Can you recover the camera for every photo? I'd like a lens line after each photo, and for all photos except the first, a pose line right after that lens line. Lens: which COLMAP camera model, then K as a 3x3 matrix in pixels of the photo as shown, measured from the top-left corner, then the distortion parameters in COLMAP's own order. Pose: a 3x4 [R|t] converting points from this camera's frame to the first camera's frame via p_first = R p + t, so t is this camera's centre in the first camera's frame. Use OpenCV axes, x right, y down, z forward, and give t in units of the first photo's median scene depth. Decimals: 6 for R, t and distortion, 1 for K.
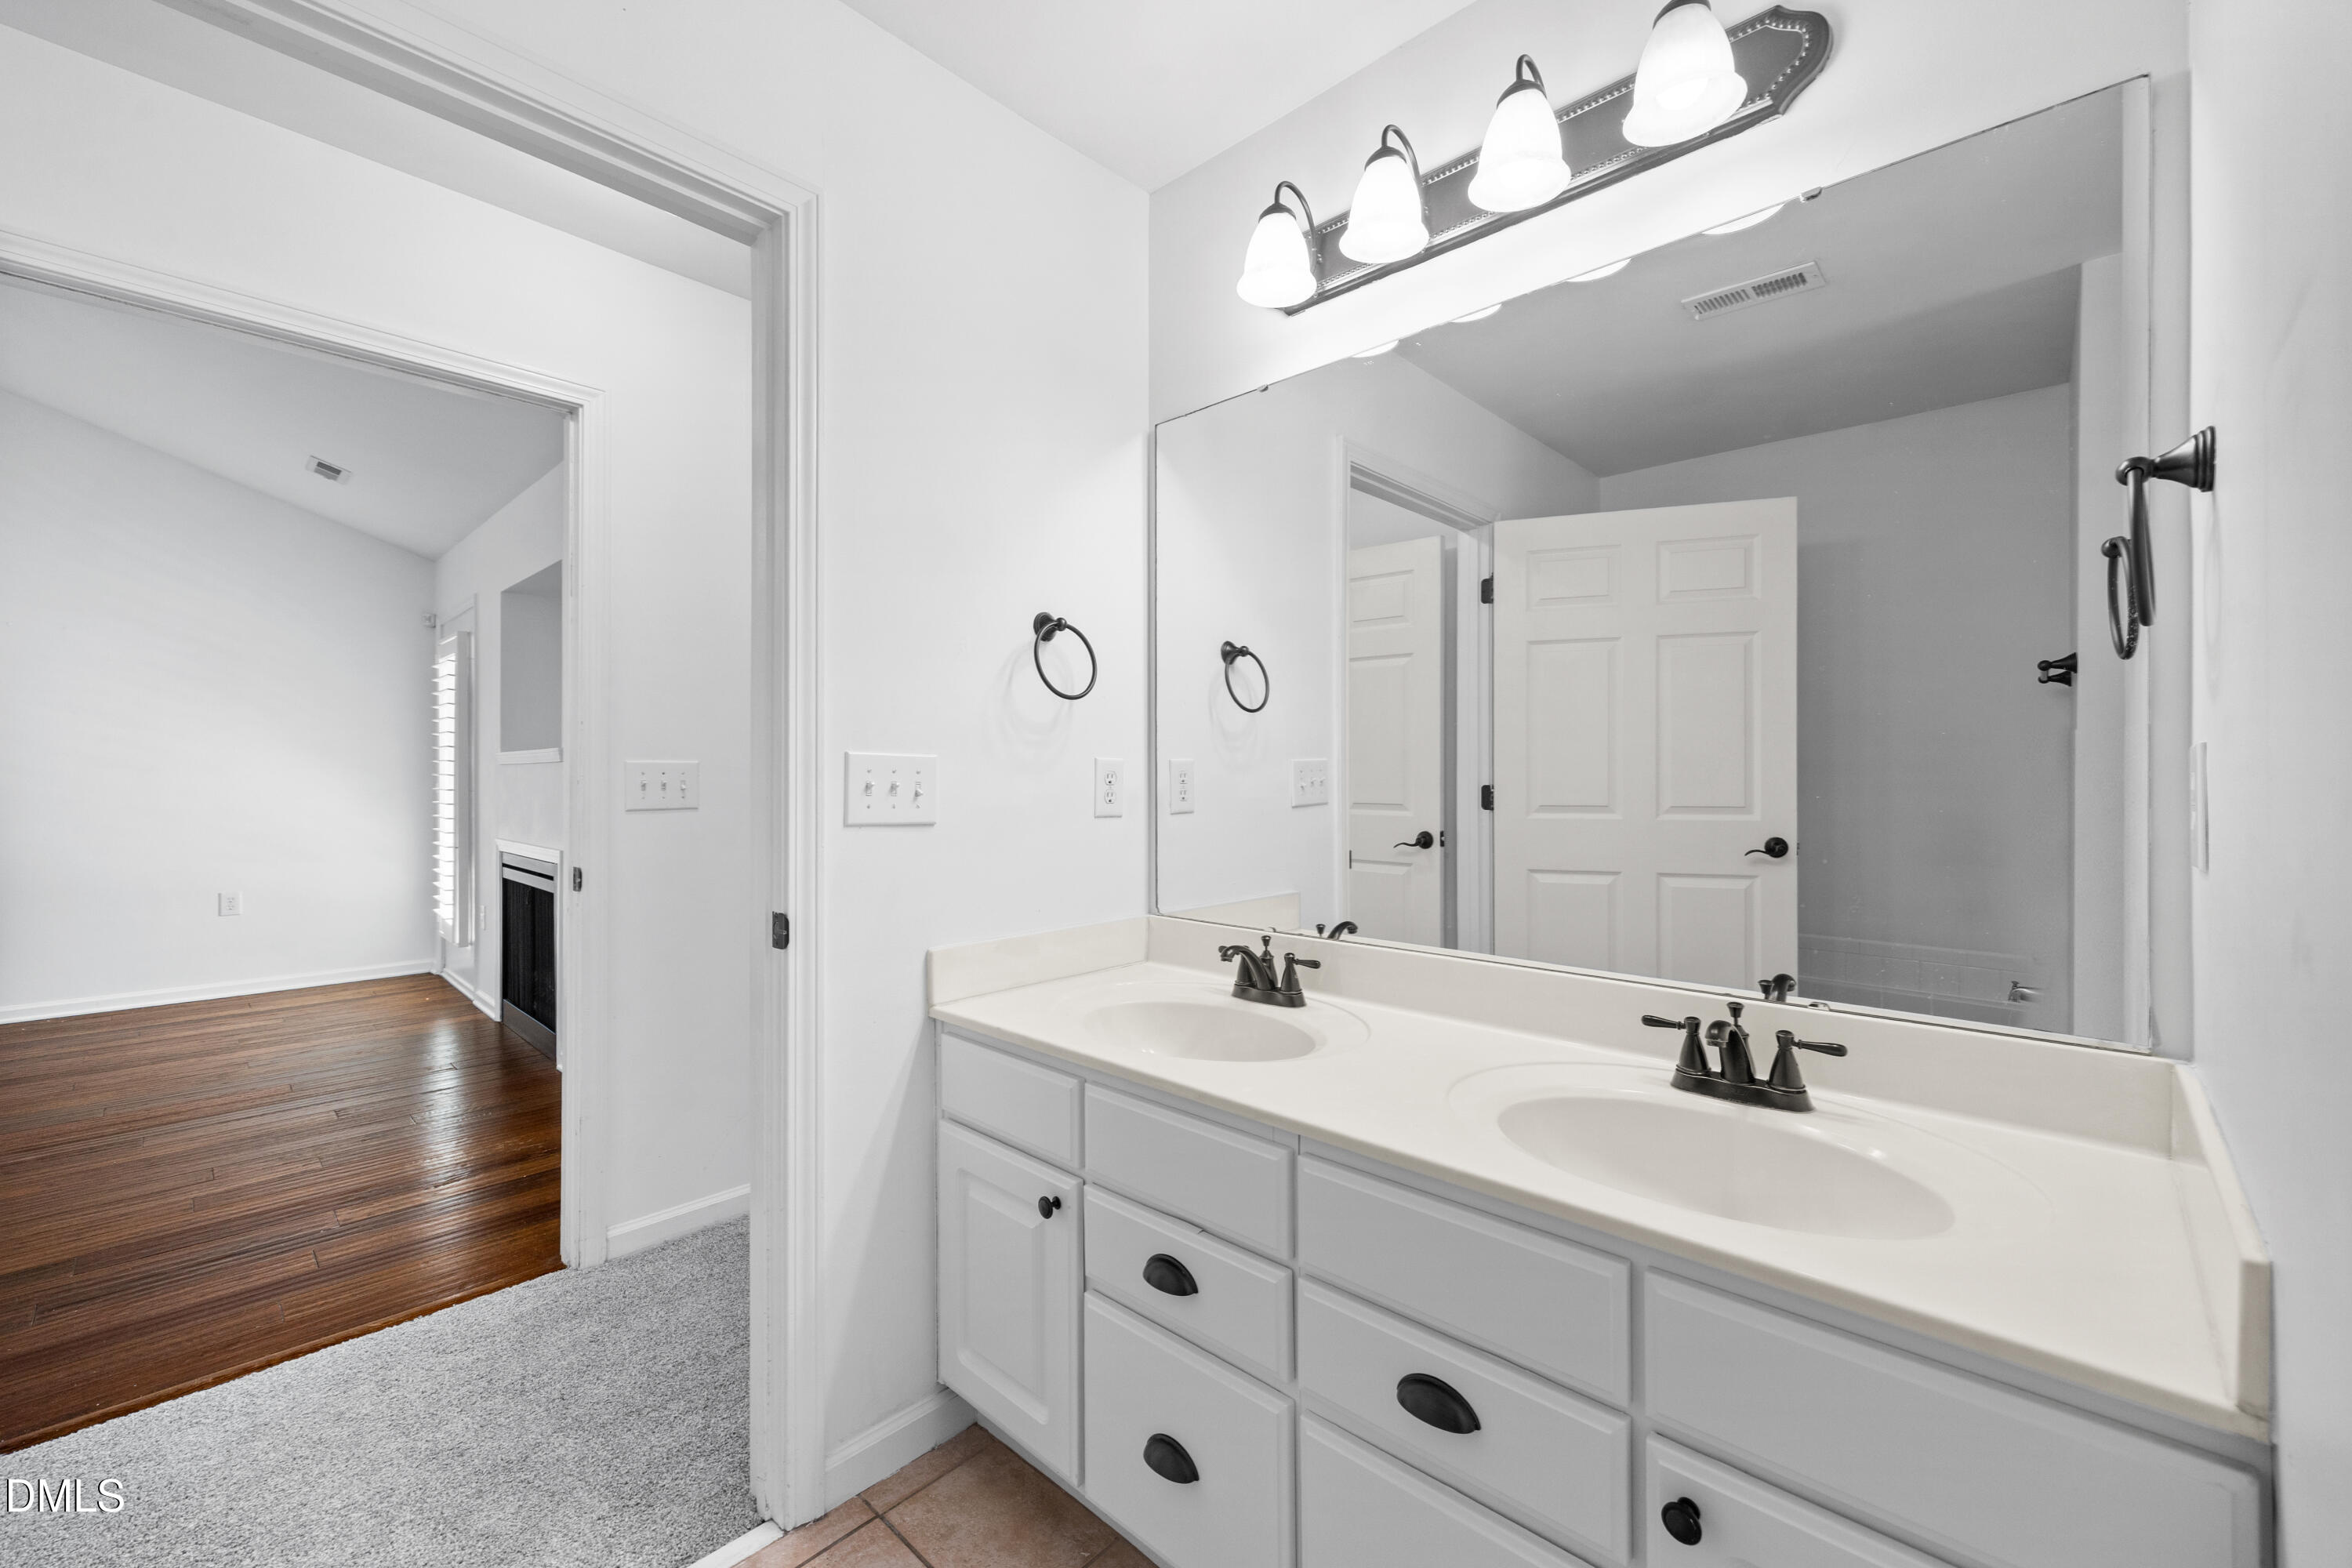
lens RADIAL K [[938.2, 0, 1196.4], [0, 938.2, 783.3], [0, 0, 1]] dist [-0.001306, 0.000431]
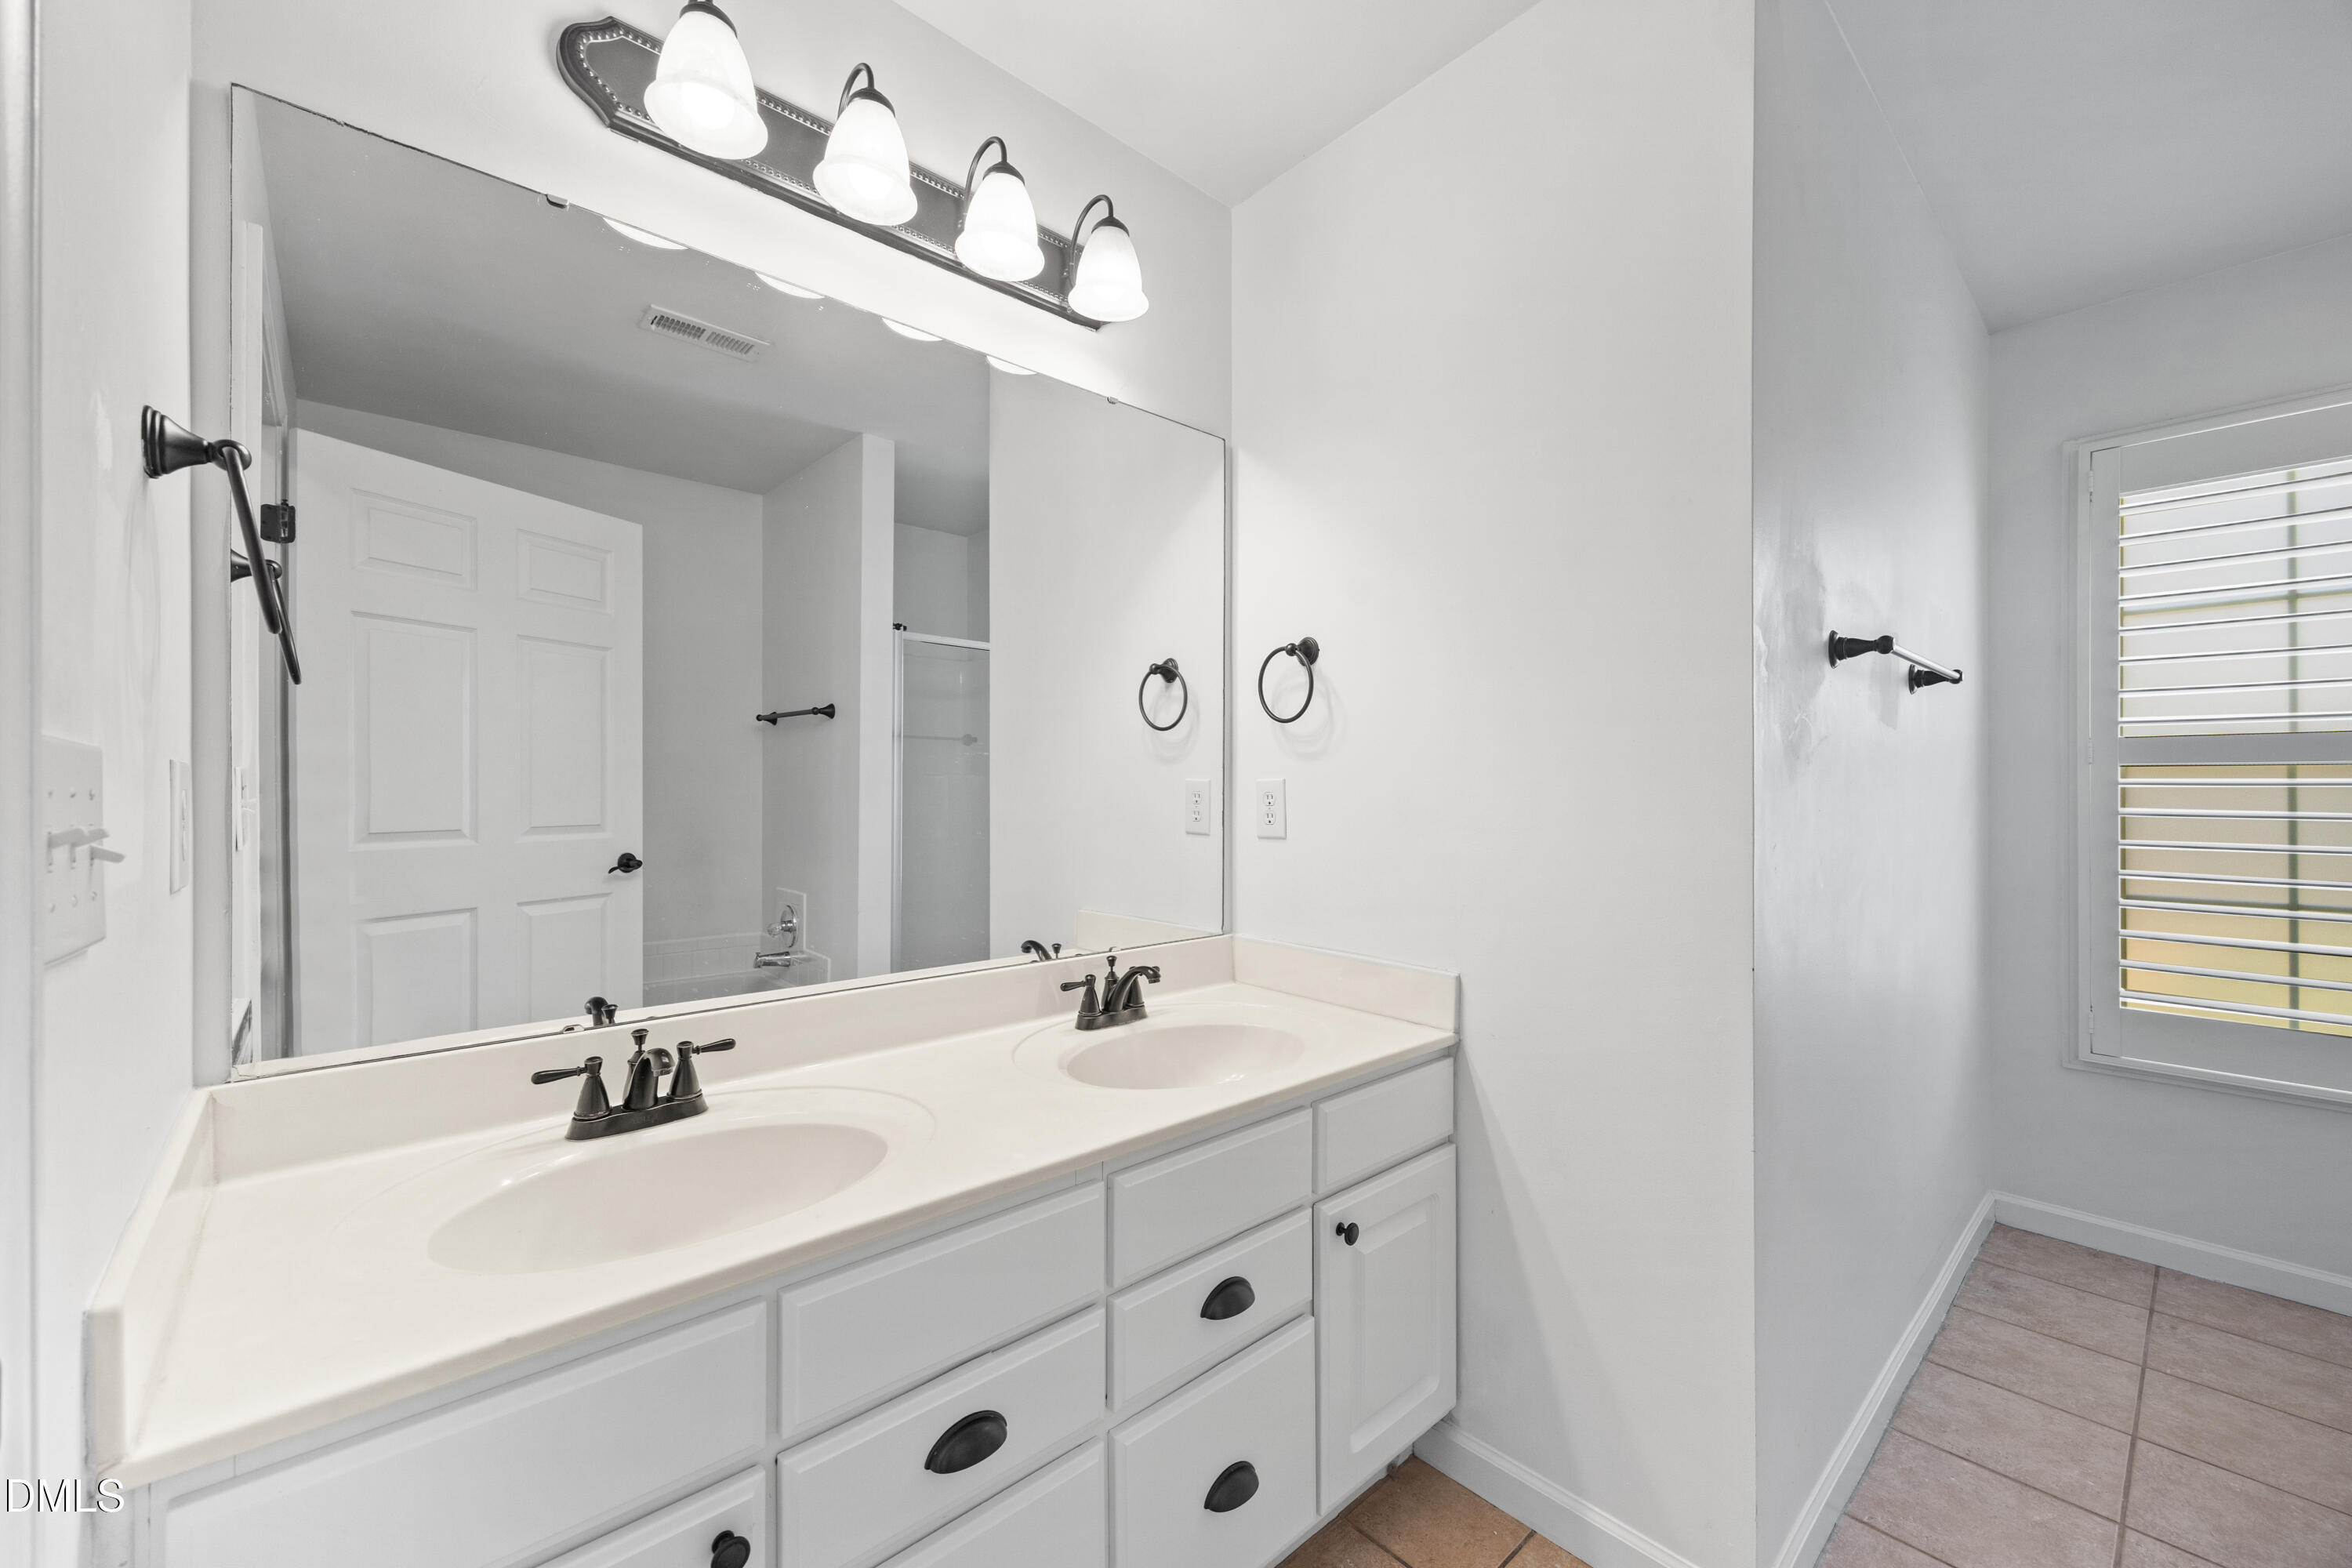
lens RADIAL K [[938.2, 0, 1194.6], [0, 938.2, 784.7], [0, 0, 1]] dist [-0.001306, 0.000431]
pose [[0.075879, 0.013892, 0.997020, -0.402106], [0.007981, 0.999862, -0.014539, -0.001681], [-0.997085, 0.009060, 0.075758, 0.381222]]
